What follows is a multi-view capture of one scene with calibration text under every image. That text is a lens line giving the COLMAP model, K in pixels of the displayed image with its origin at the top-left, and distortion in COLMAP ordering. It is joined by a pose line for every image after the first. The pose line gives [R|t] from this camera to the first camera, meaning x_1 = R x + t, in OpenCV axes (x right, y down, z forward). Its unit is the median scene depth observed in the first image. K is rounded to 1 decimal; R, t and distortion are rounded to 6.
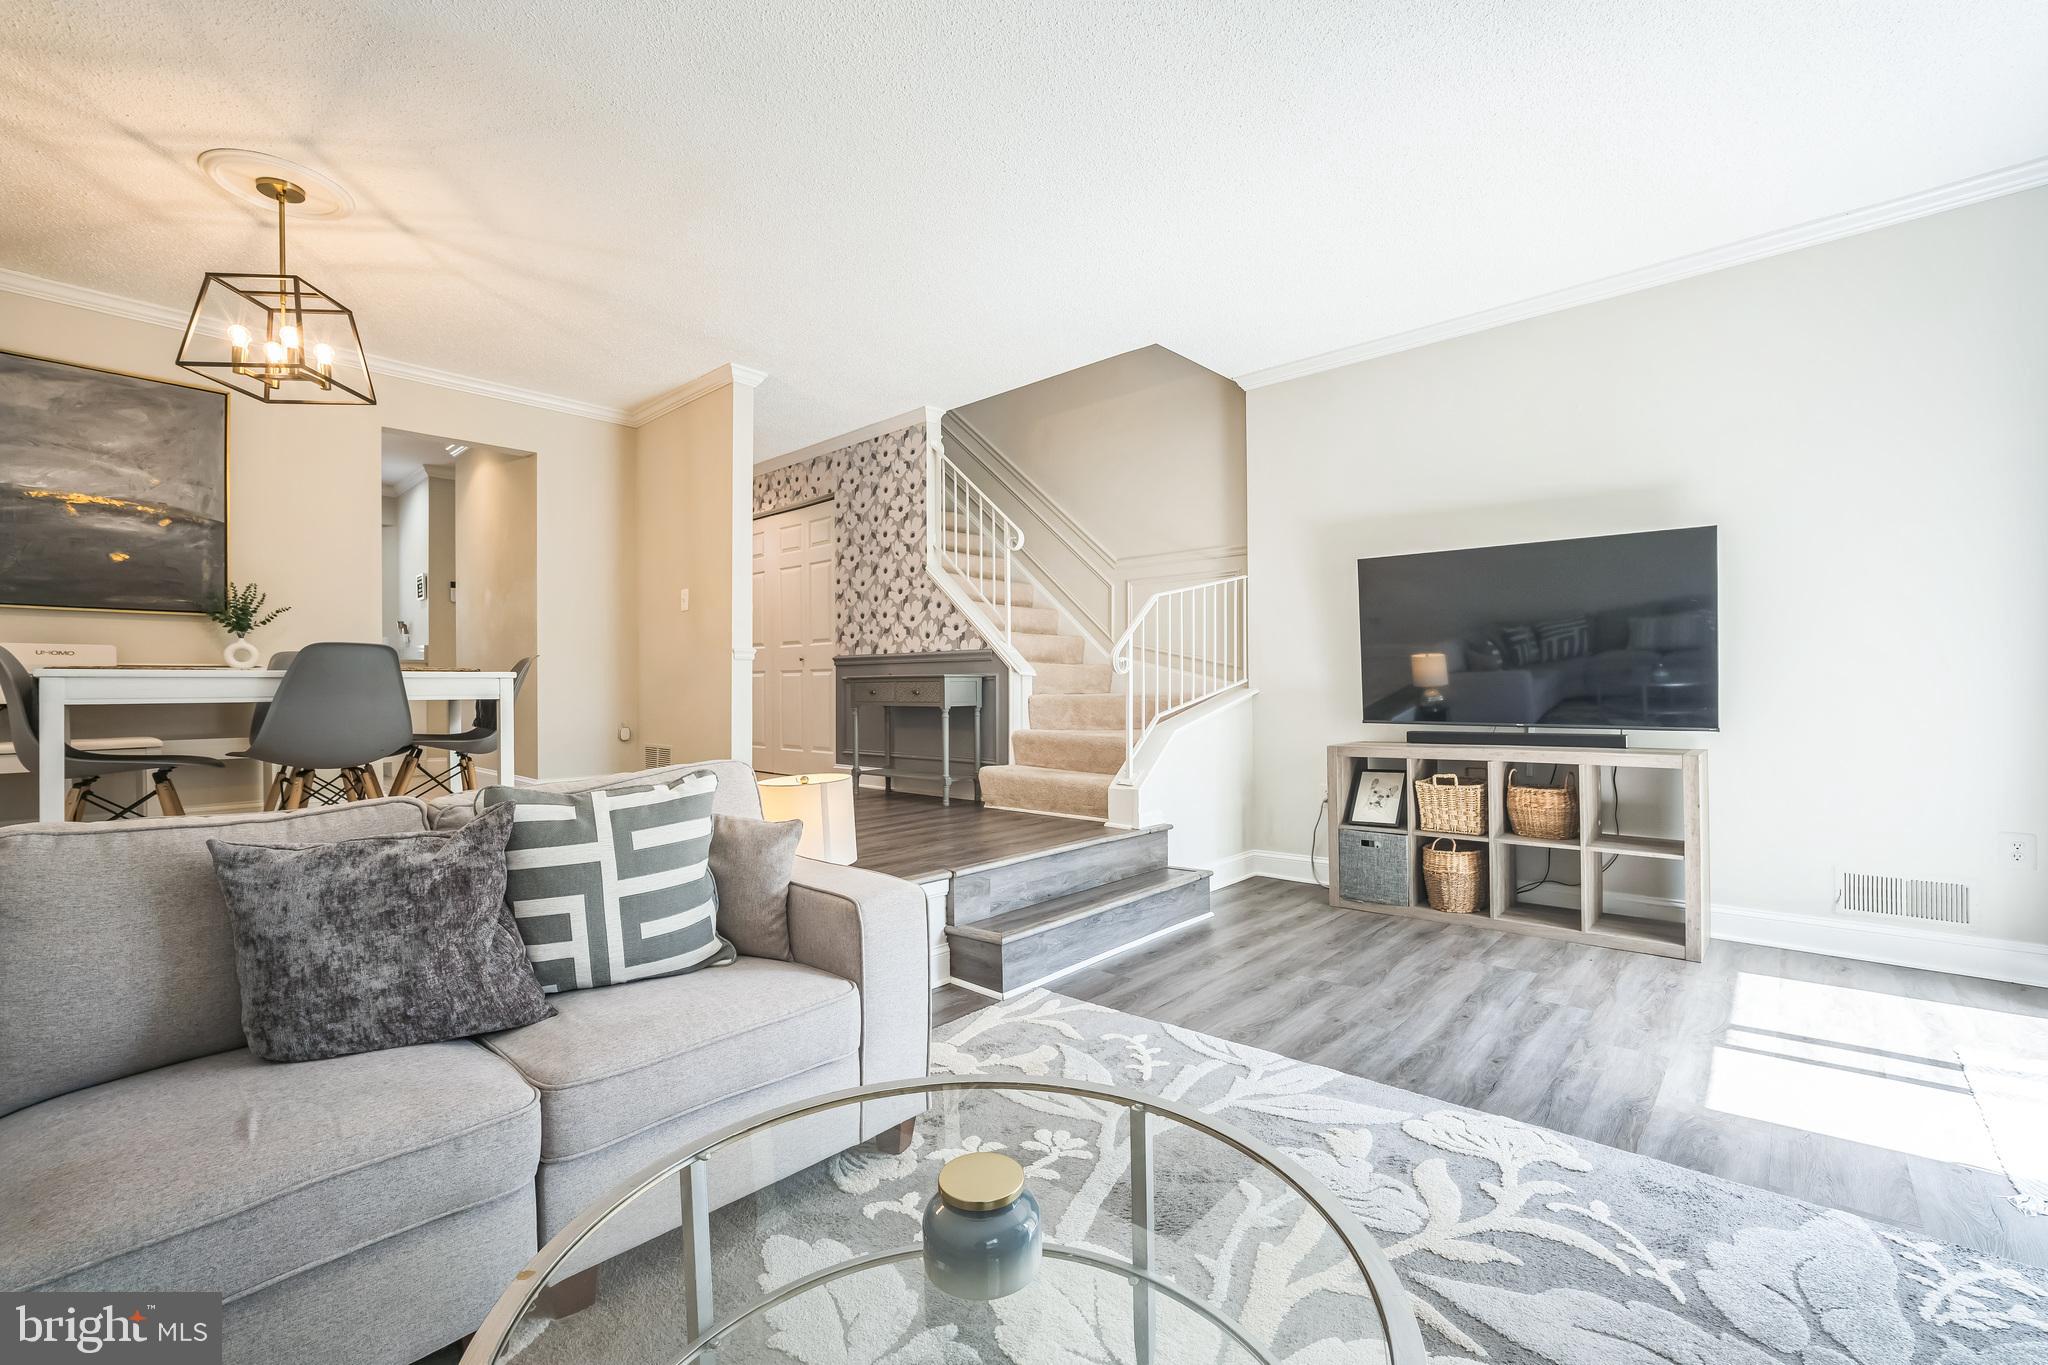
lens RADIAL K [[875.2, 0, 1024.0], [0, 875.2, 682.5], [0, 0, 1]] dist [-0.035832, 0.015366]
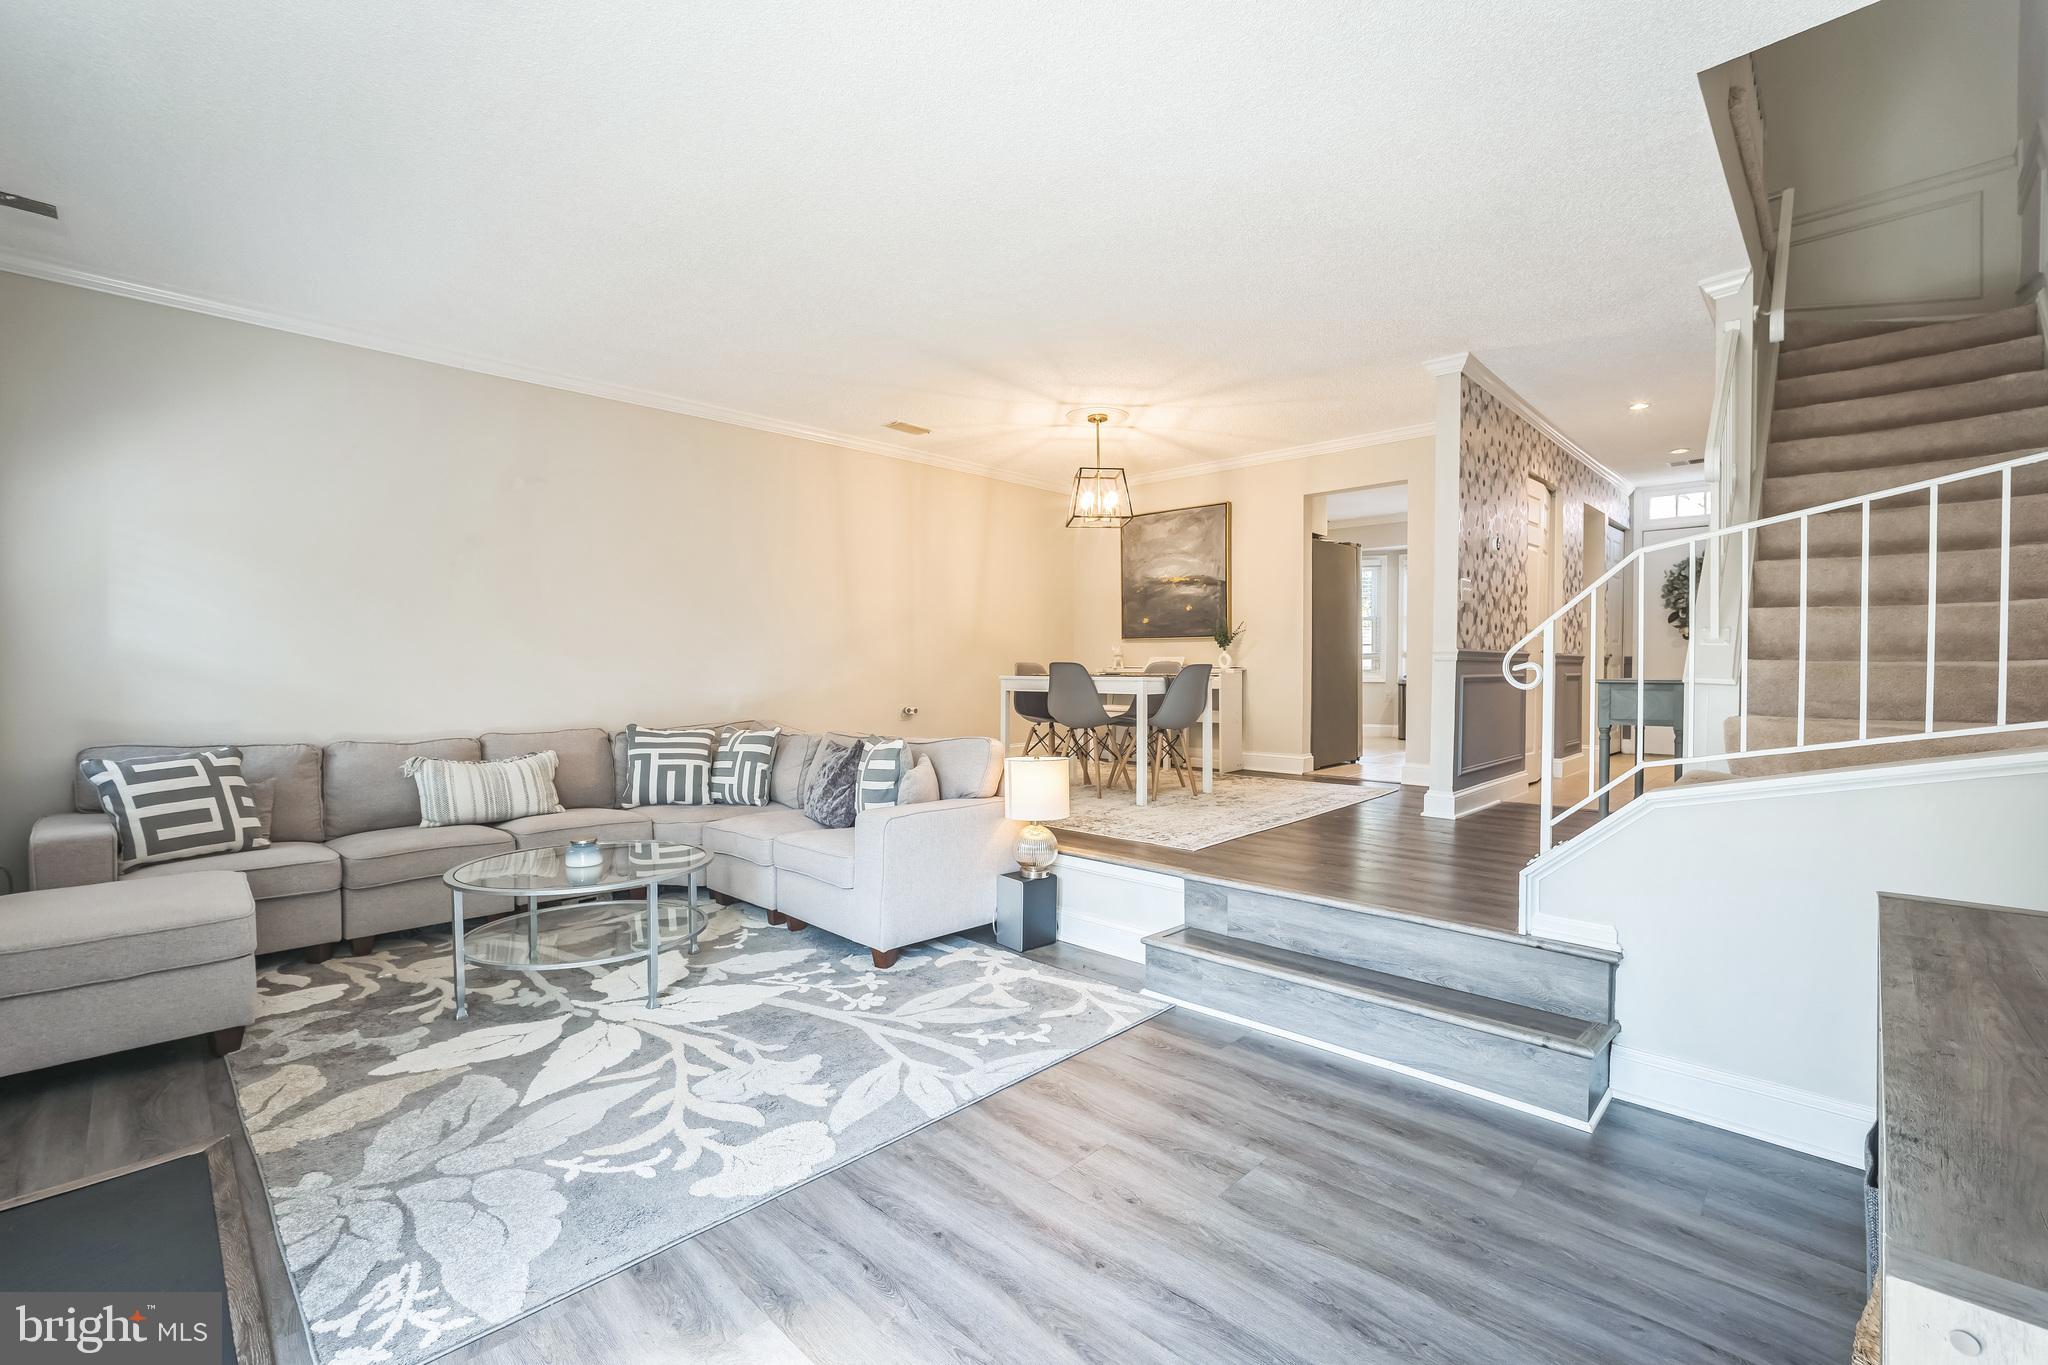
lens RADIAL K [[875.2, 0, 1024.0], [0, 875.2, 682.5], [0, 0, 1]] dist [-0.035832, 0.015366]
pose [[-0.037138, 0.024484, -0.999010, 0.803114], [0.007127, 0.999681, 0.024235, -0.034503], [0.999285, -0.006220, -0.037301, 0.693777]]
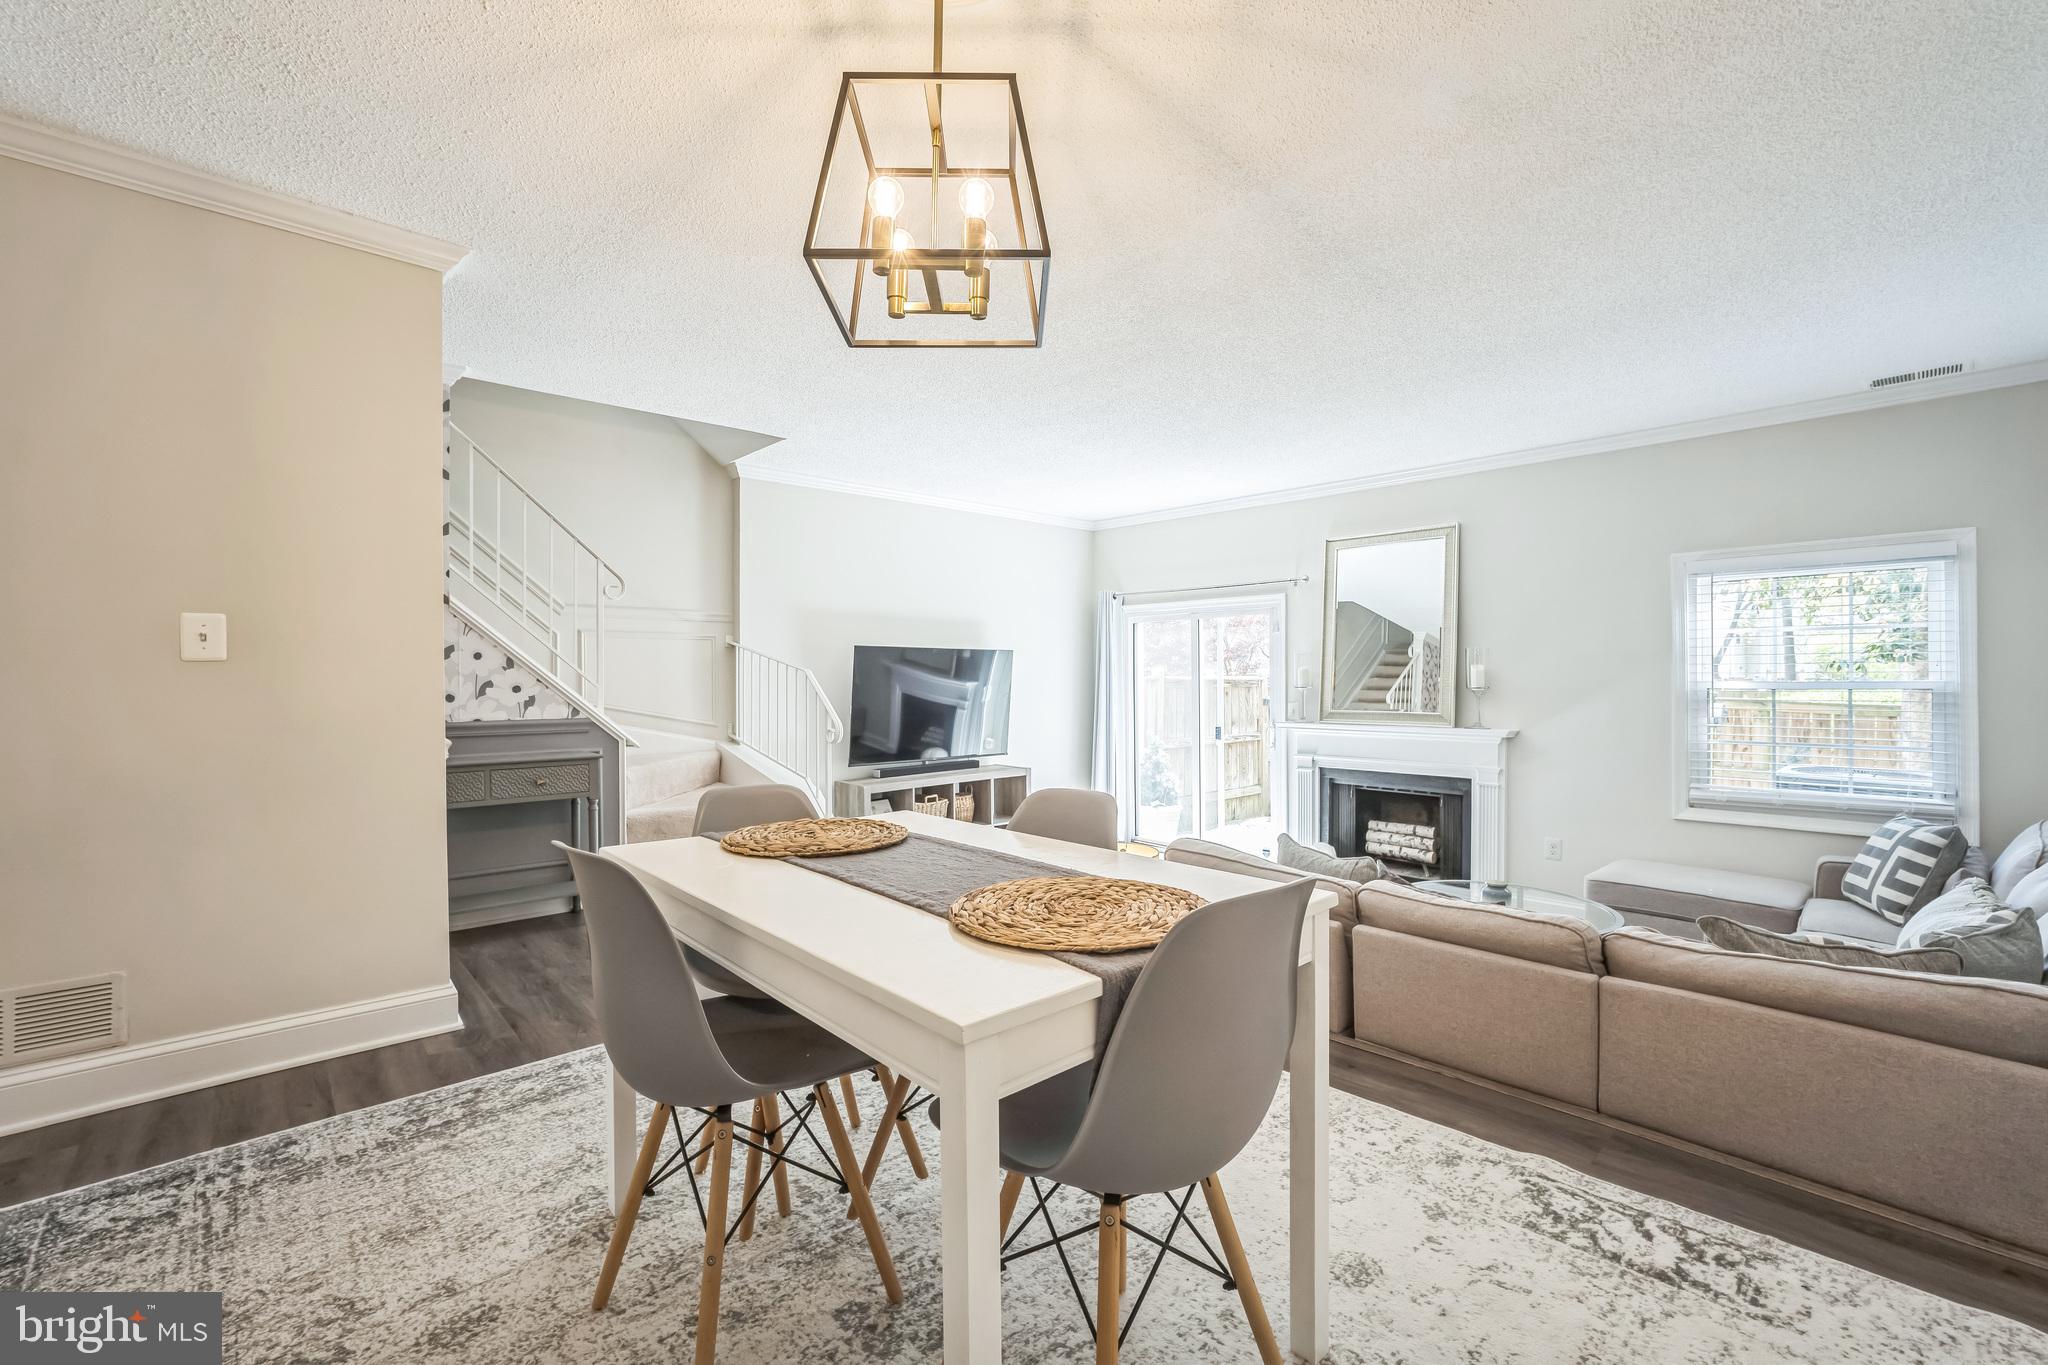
lens RADIAL K [[868.0, 0, 1029.1], [0, 868.0, 667.1], [0, 0, 1]] dist [-0.035224, 0.013491]
pose [[0.089294, 0.019933, 0.995806, -1.044184], [-0.003423, 0.999800, -0.019706, -0.093634], [-0.995999, -0.001649, 0.089344, 0.688615]]
